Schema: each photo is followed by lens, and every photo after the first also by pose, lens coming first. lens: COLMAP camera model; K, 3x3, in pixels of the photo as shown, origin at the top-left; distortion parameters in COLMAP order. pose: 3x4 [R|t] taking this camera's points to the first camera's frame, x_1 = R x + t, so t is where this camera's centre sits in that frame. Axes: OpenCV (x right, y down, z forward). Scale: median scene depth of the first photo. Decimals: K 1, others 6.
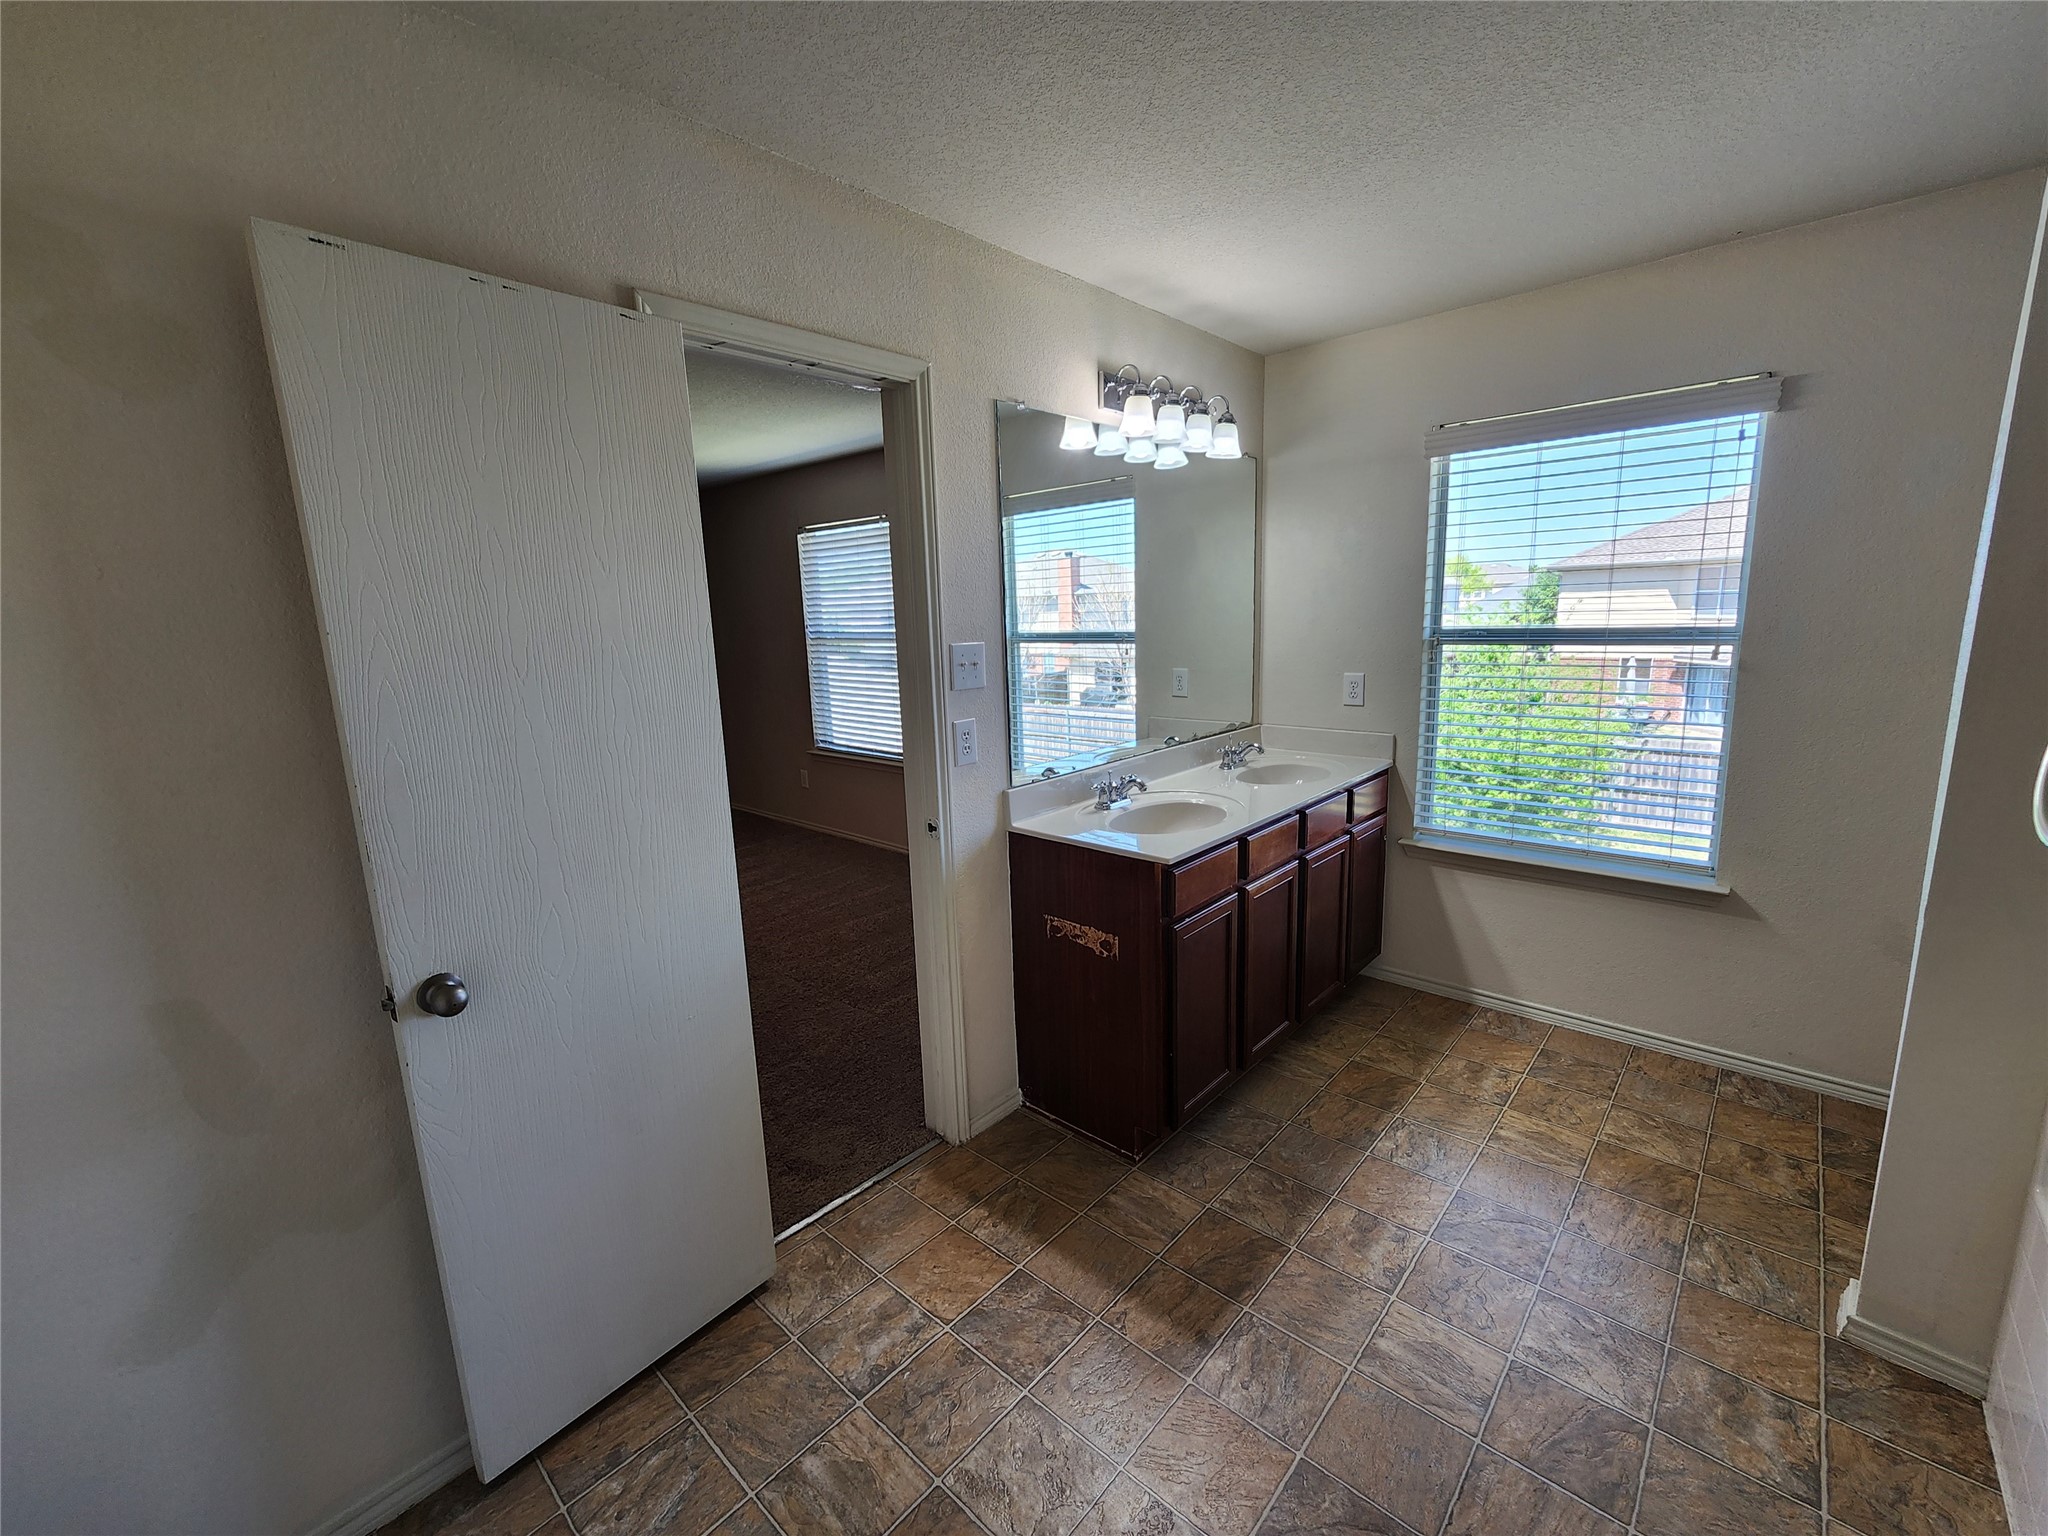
lens RADIAL K [[841.0, 0, 1026.6], [0, 841.0, 764.6], [0, 0, 1]] dist [-0.001783, 0.000555]
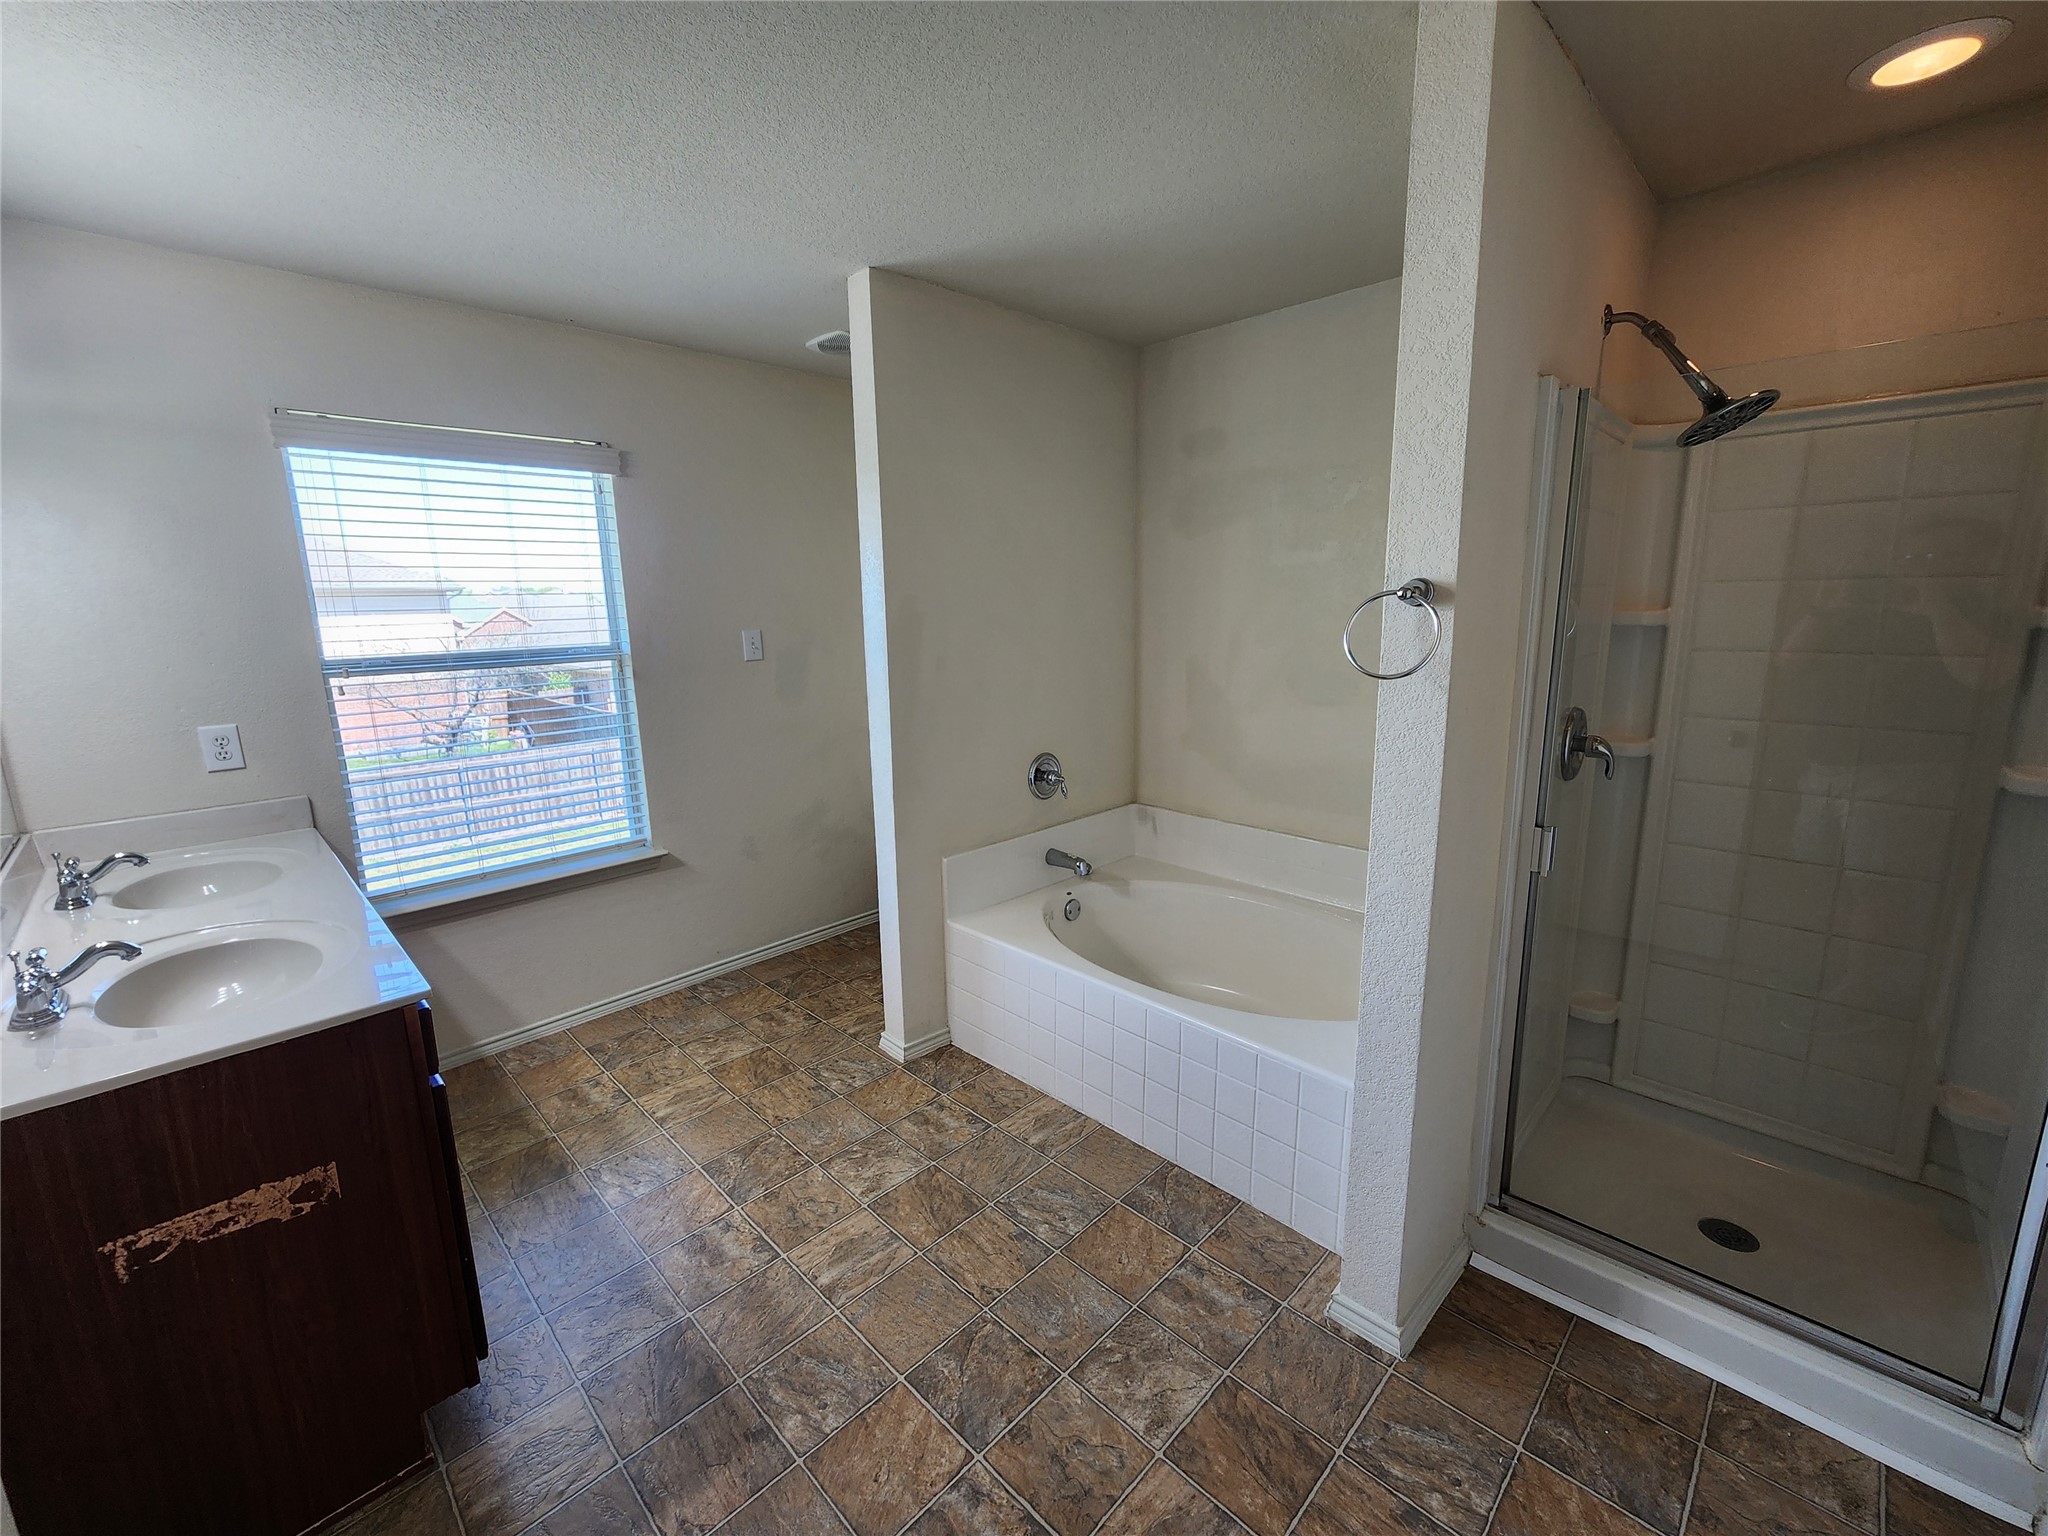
lens RADIAL K [[849.8, 0, 1019.8], [0, 849.8, 726.7], [0, 0, 1]] dist [-0.001346, -0.006667]
pose [[0.052395, -0.114504, 0.992040, -0.560325], [0.207381, 0.972996, 0.101353, -0.072096], [-0.976856, 0.200419, 0.074726, 0.502784]]
